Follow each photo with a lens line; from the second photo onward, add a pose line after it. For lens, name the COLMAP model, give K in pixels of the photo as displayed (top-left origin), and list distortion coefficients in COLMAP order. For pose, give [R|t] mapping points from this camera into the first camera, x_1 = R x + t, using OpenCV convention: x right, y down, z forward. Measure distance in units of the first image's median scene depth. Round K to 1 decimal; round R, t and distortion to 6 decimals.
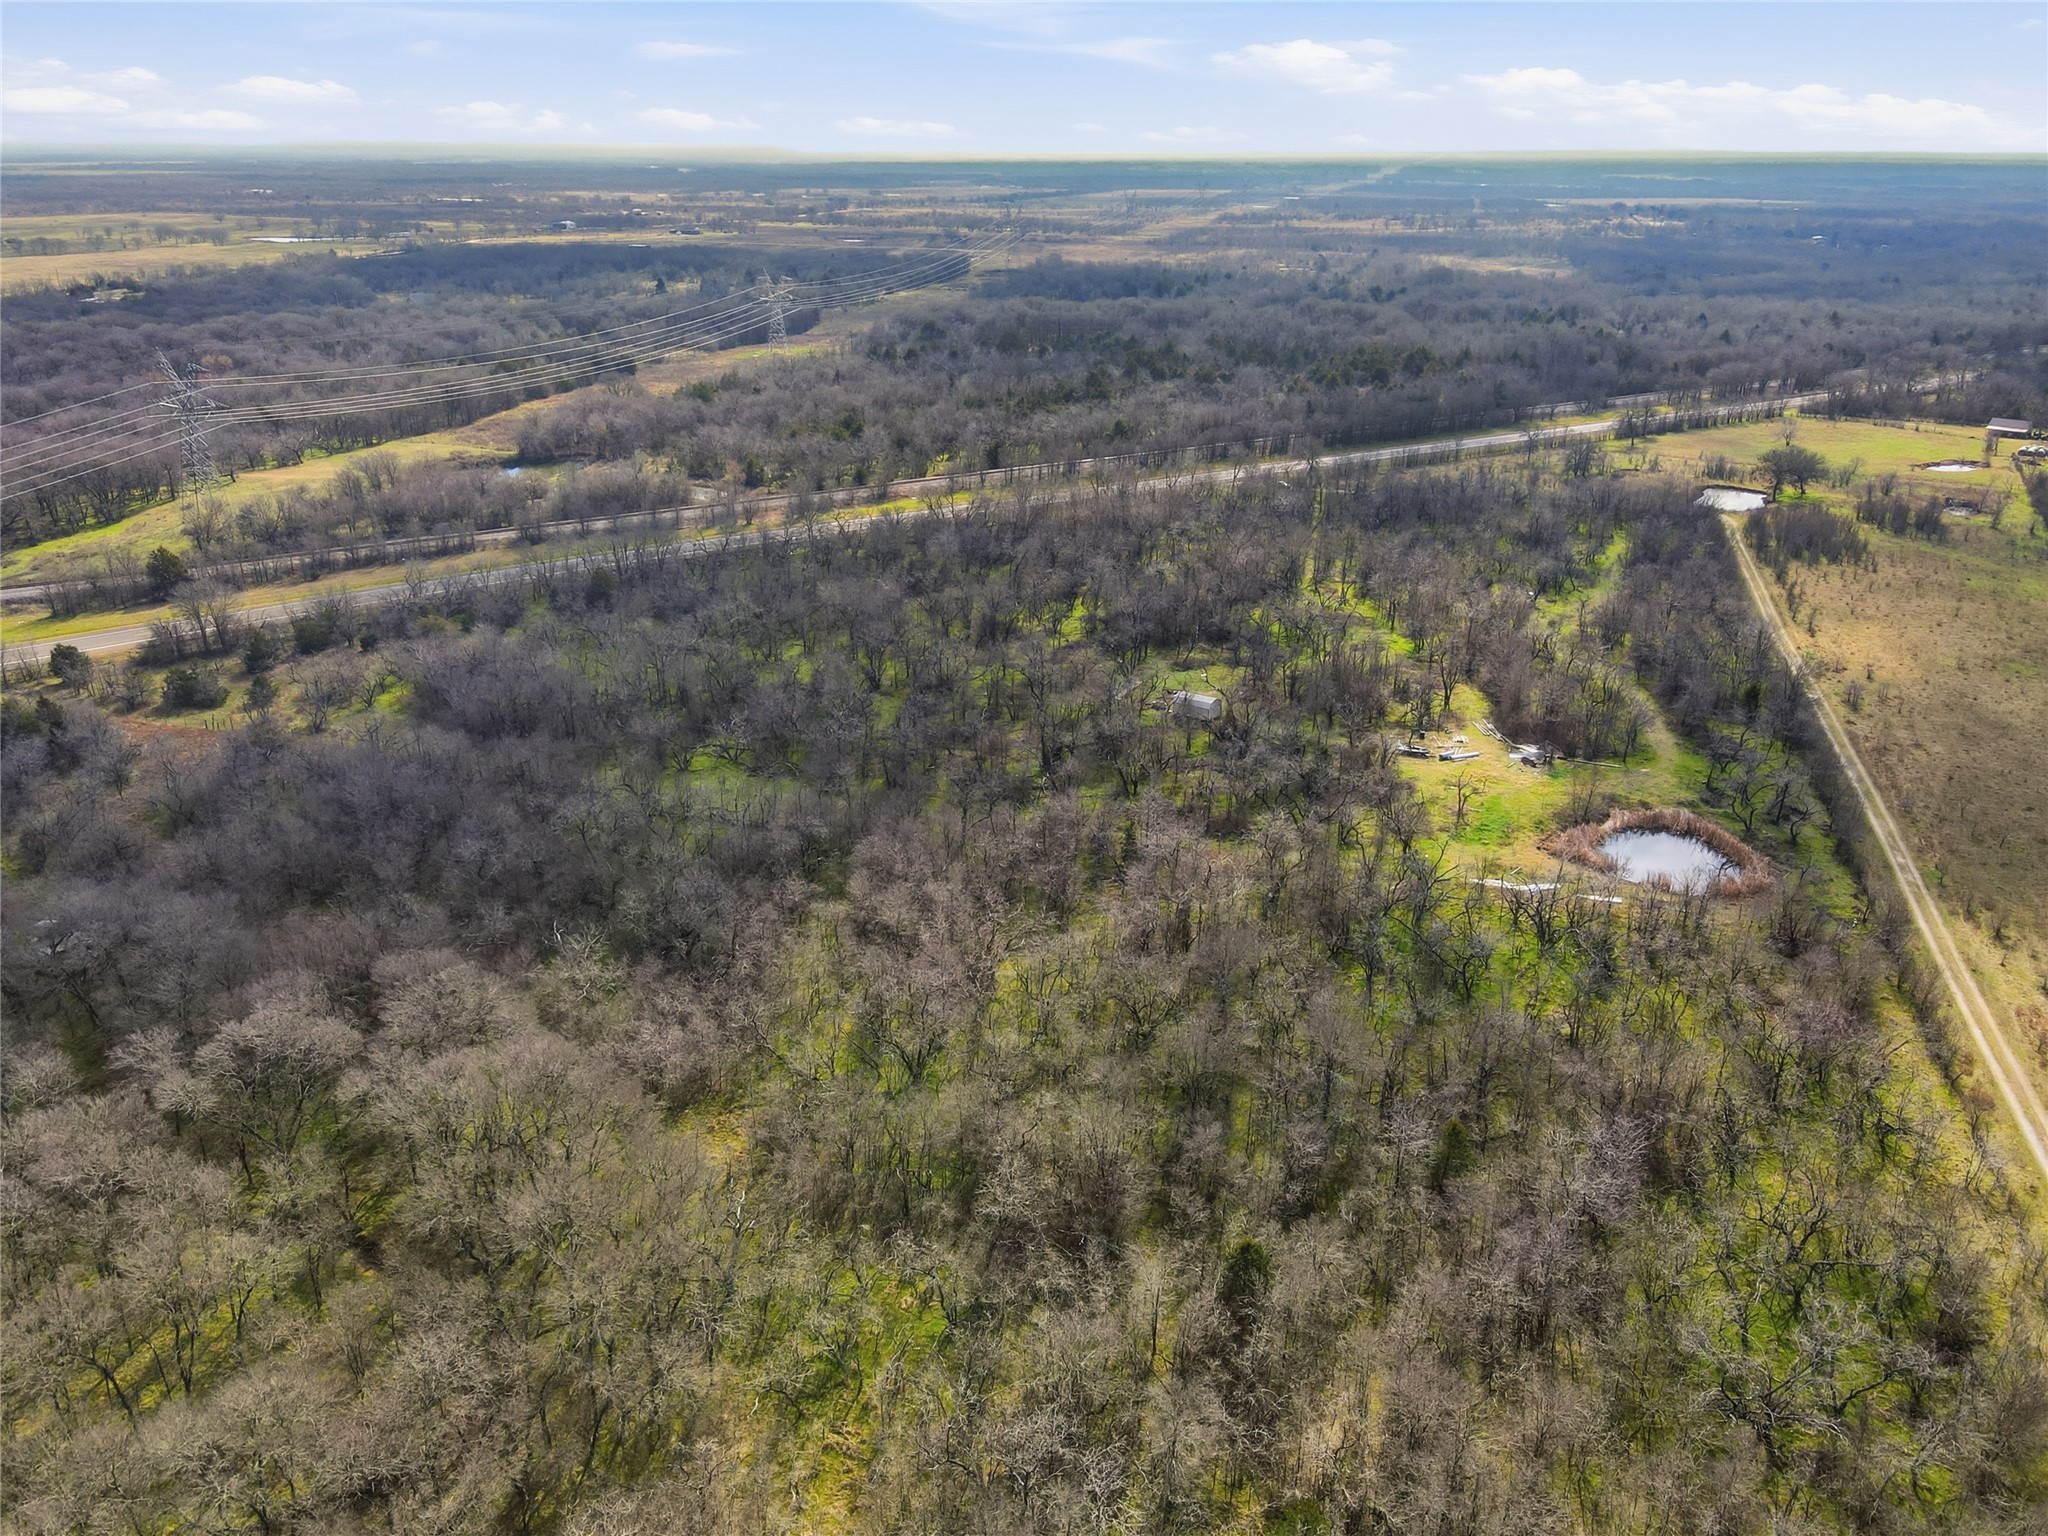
lens RADIAL K [[1552.9, 0, 1041.1], [0, 1552.9, 771.4], [0, 0, 1]] dist [0.023357, 0.008625]
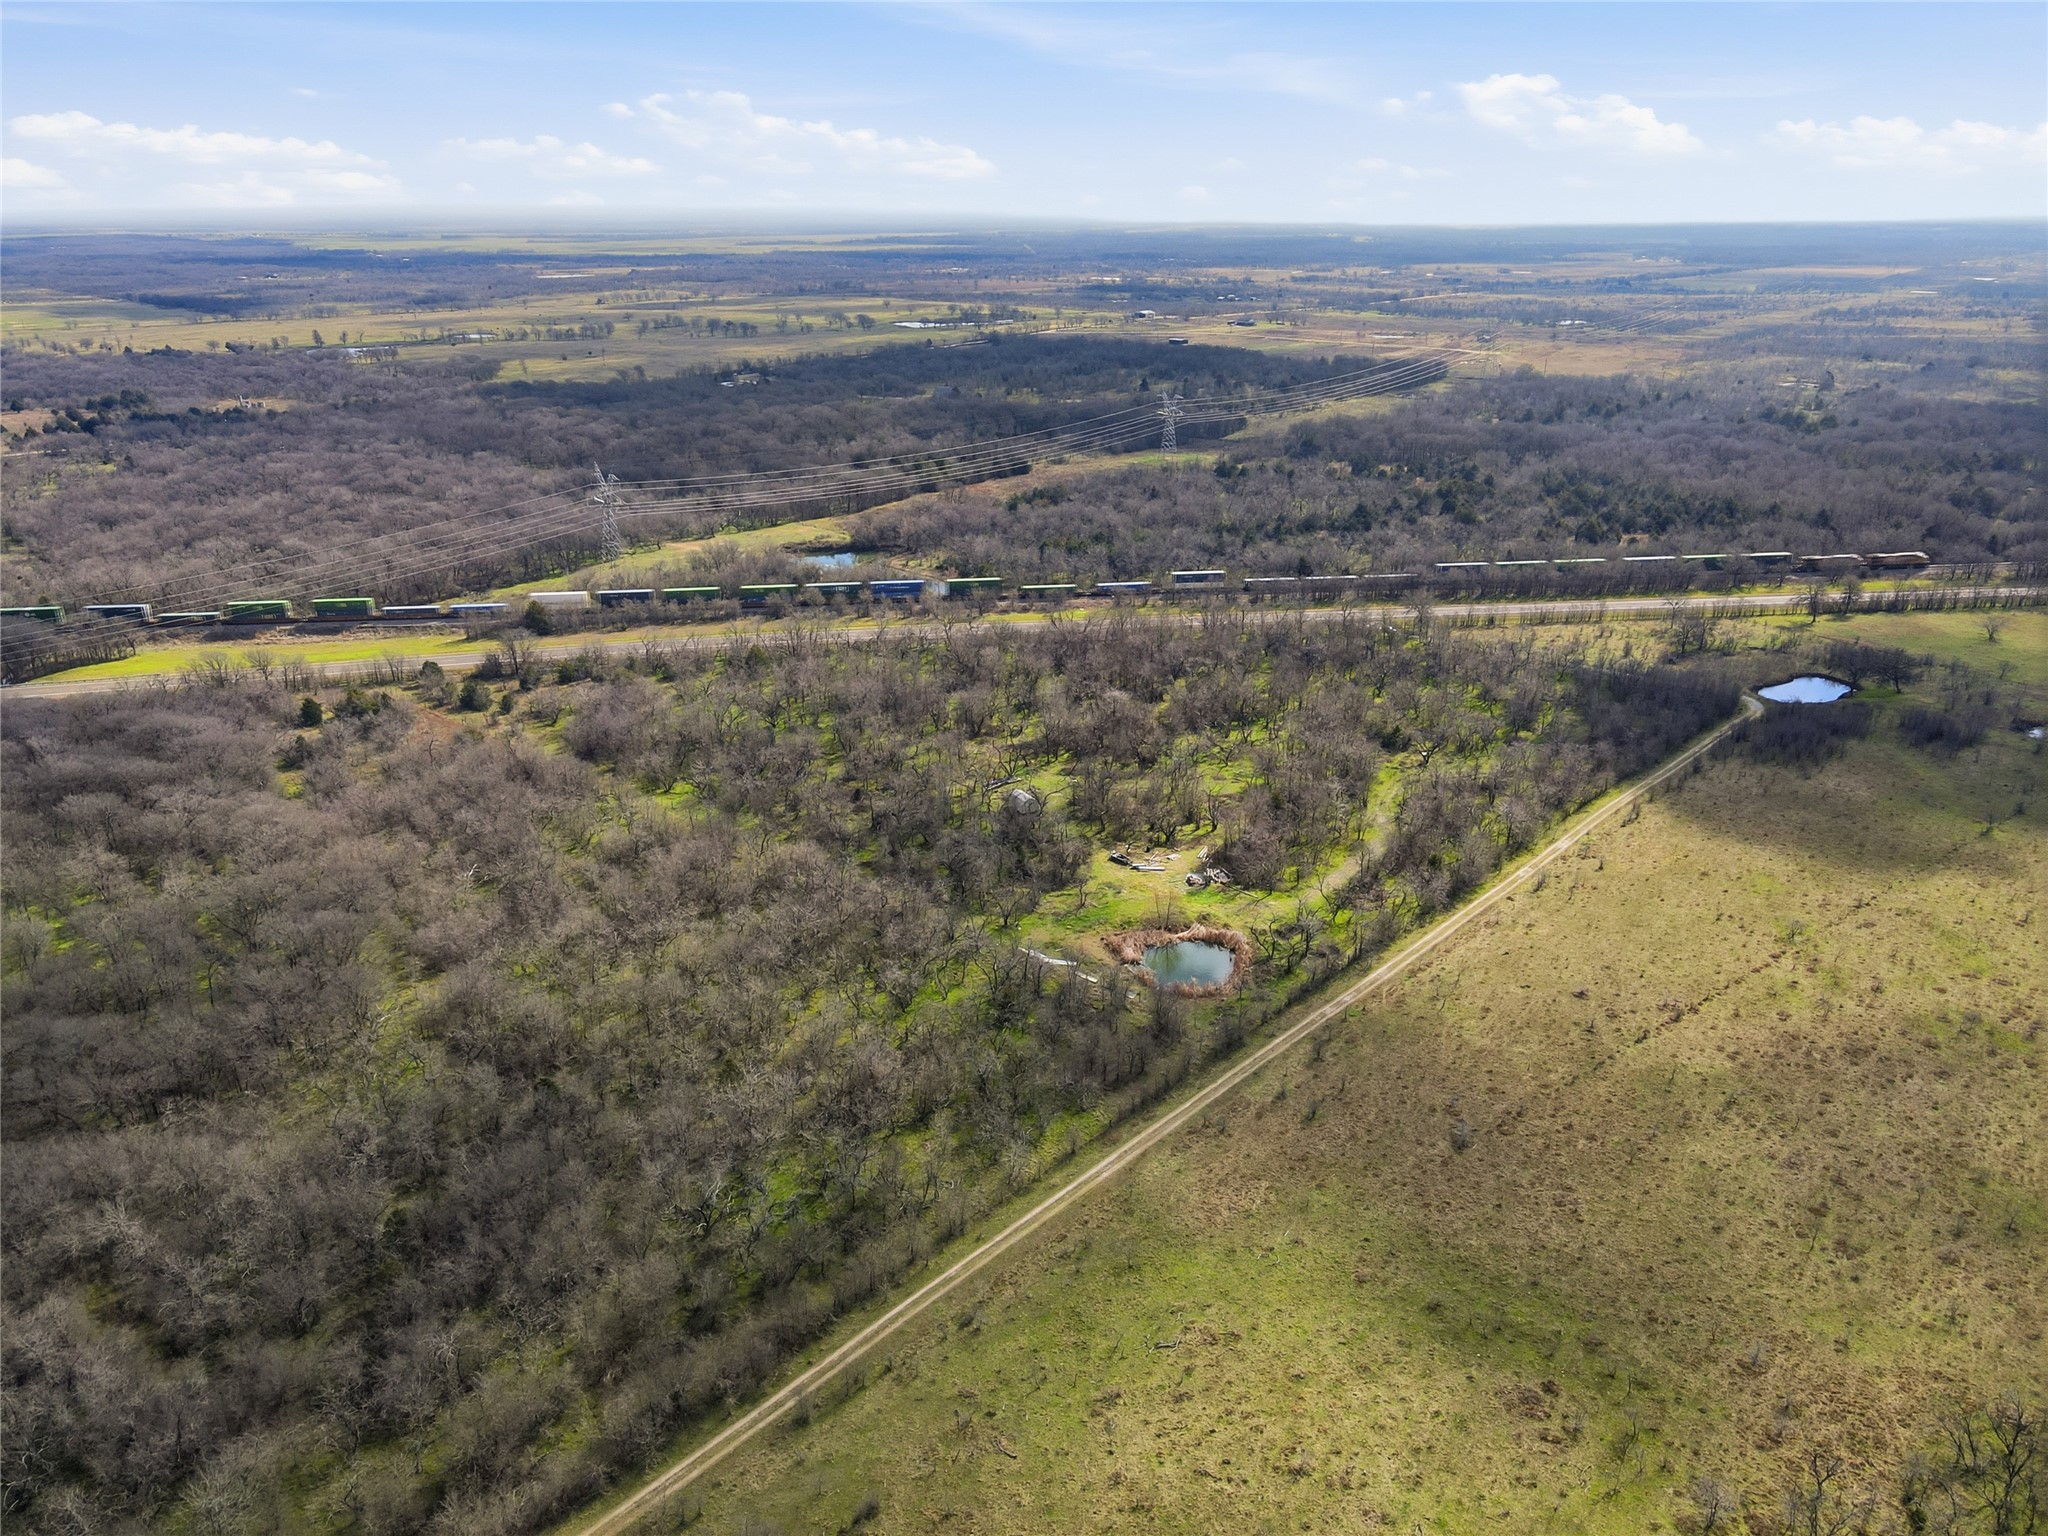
lens RADIAL K [[1552.9, 0, 1041.1], [0, 1552.9, 771.4], [0, 0, 1]] dist [0.023357, 0.008625]
pose [[0.905185, 0.143347, -0.400114, 0.598618], [-0.153754, 0.988090, 0.006158, -0.072853], [0.396232, 0.055945, 0.916445, -0.220560]]
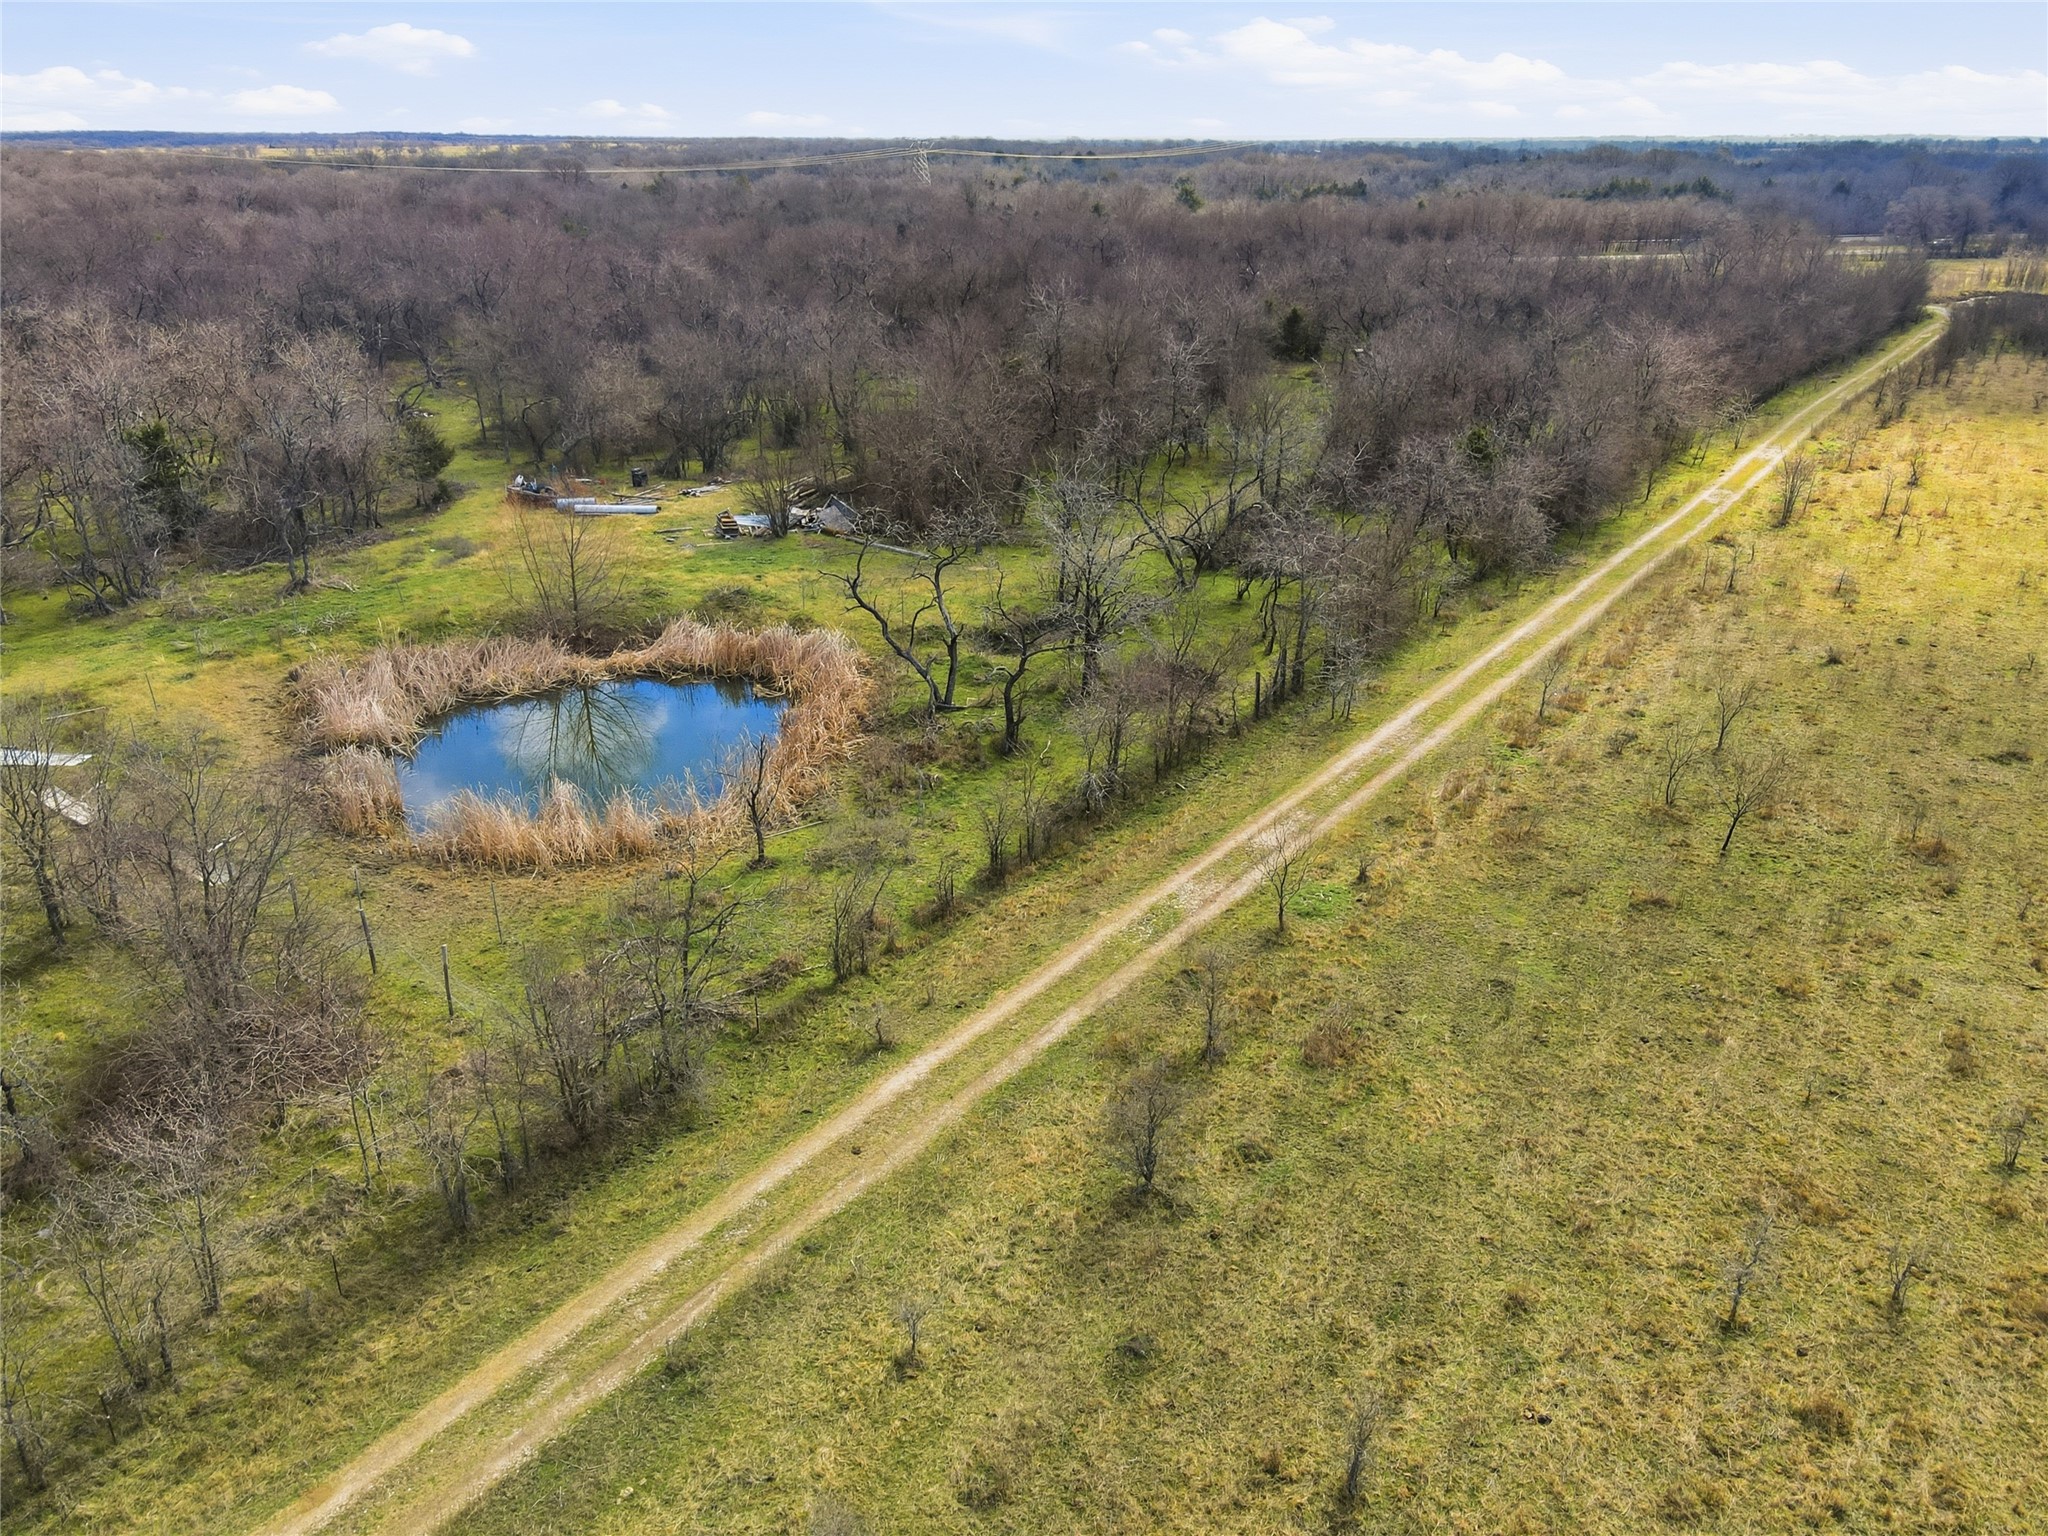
lens RADIAL K [[1552.9, 0, 1041.1], [0, 1552.9, 771.4], [0, 0, 1]] dist [0.023357, 0.008625]
pose [[0.948819, 0.117600, -0.293110, 0.436245], [-0.115844, 0.992992, 0.023409, 0.032222], [0.293809, 0.011744, 0.955792, 0.534866]]
